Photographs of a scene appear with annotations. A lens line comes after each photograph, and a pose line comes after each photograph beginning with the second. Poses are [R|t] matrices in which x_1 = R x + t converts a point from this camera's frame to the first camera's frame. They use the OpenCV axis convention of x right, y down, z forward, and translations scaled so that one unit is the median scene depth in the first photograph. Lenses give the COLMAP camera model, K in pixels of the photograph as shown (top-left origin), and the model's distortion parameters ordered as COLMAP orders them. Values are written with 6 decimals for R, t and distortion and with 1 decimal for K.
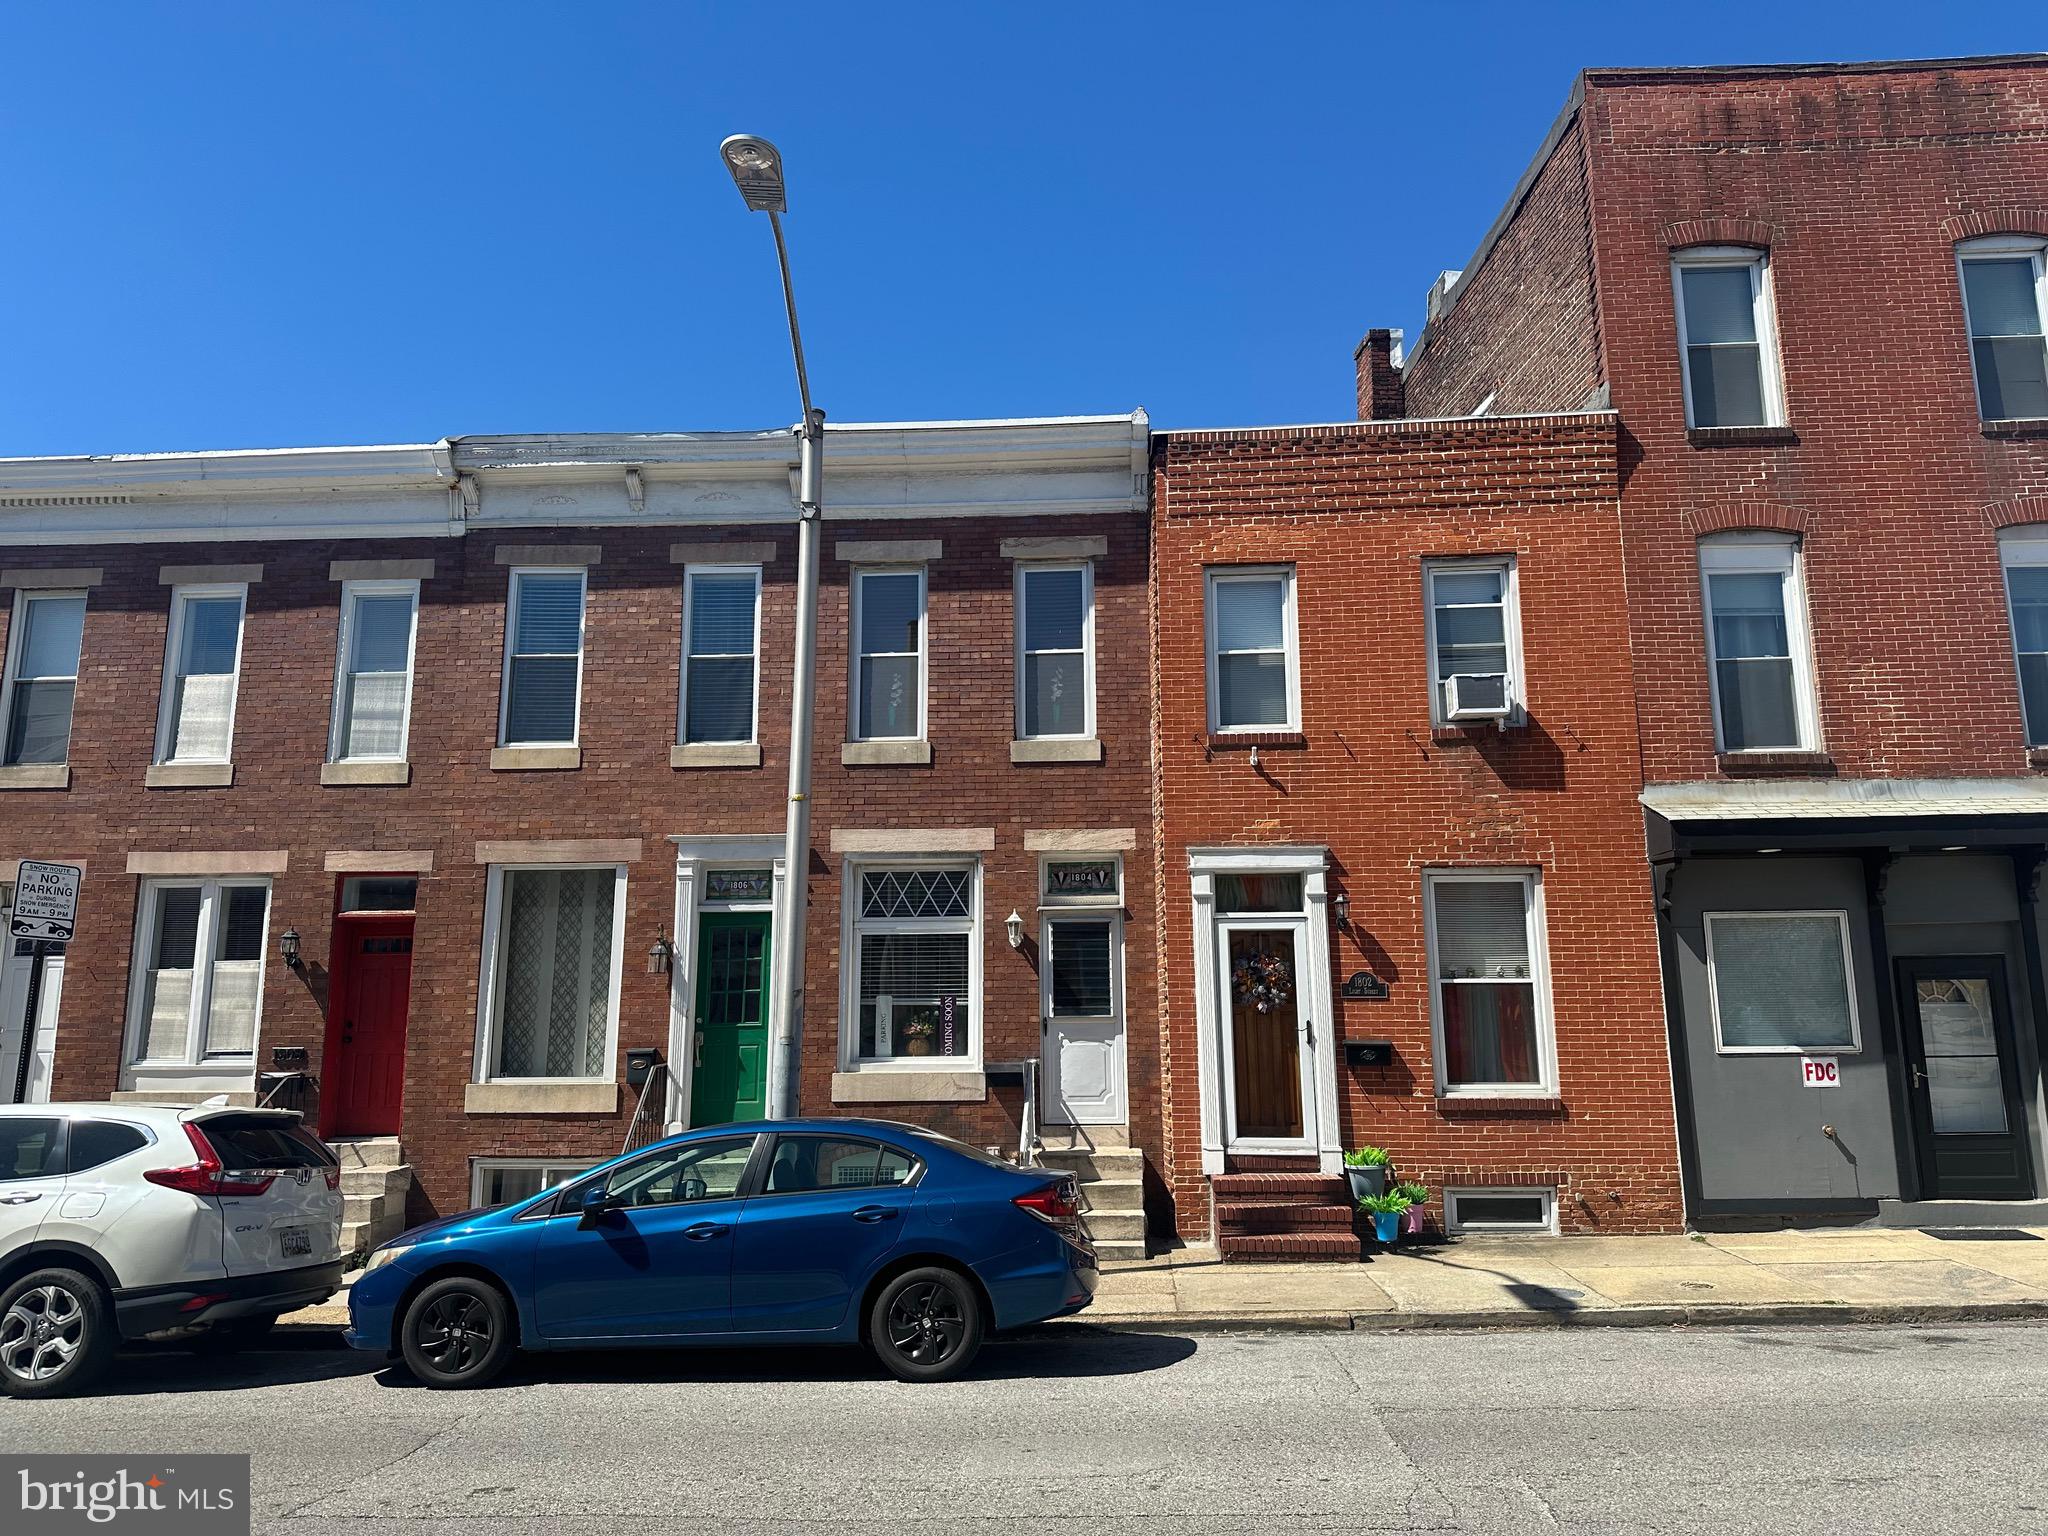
lens RADIAL K [[1434.6, 0, 1024.0], [0, 1434.6, 768.0], [0, 0, 1]] dist [0.145994, -0.241111]
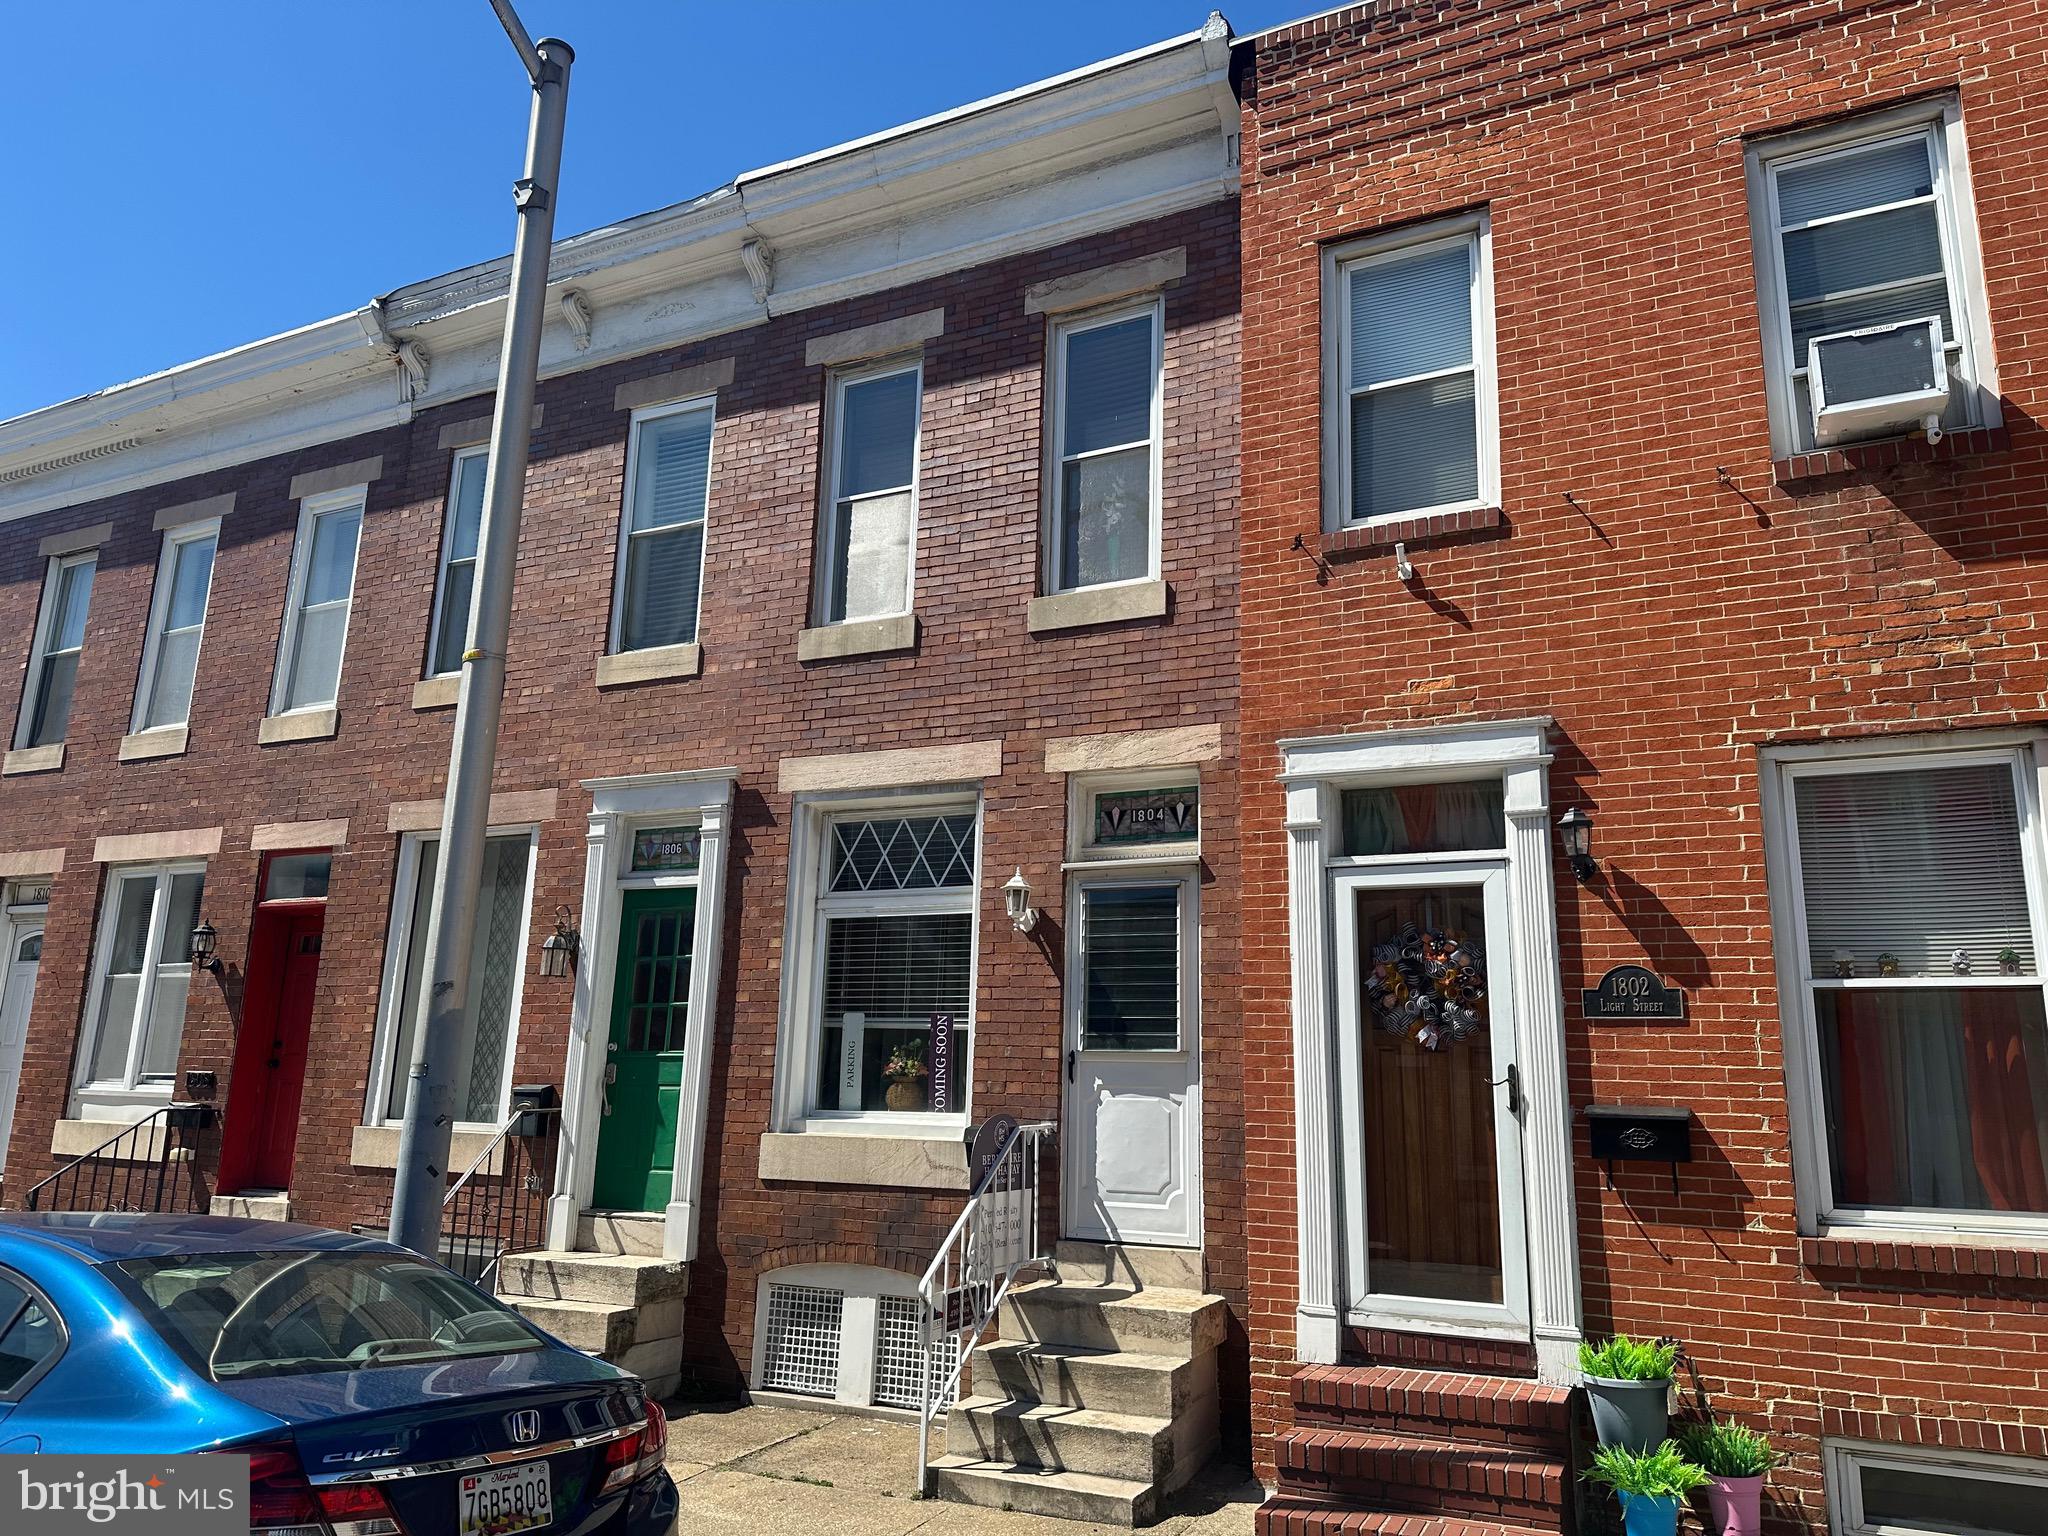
lens RADIAL K [[1435.5, 0, 1024.0], [0, 1435.5, 768.0], [0, 0, 1]] dist [0.097690, -0.147240]
pose [[0.919460, -0.058168, -0.388856, 0.225740], [0.042006, 0.997868, -0.049944, 0.084995], [0.390933, 0.029588, 0.919944, 0.442044]]
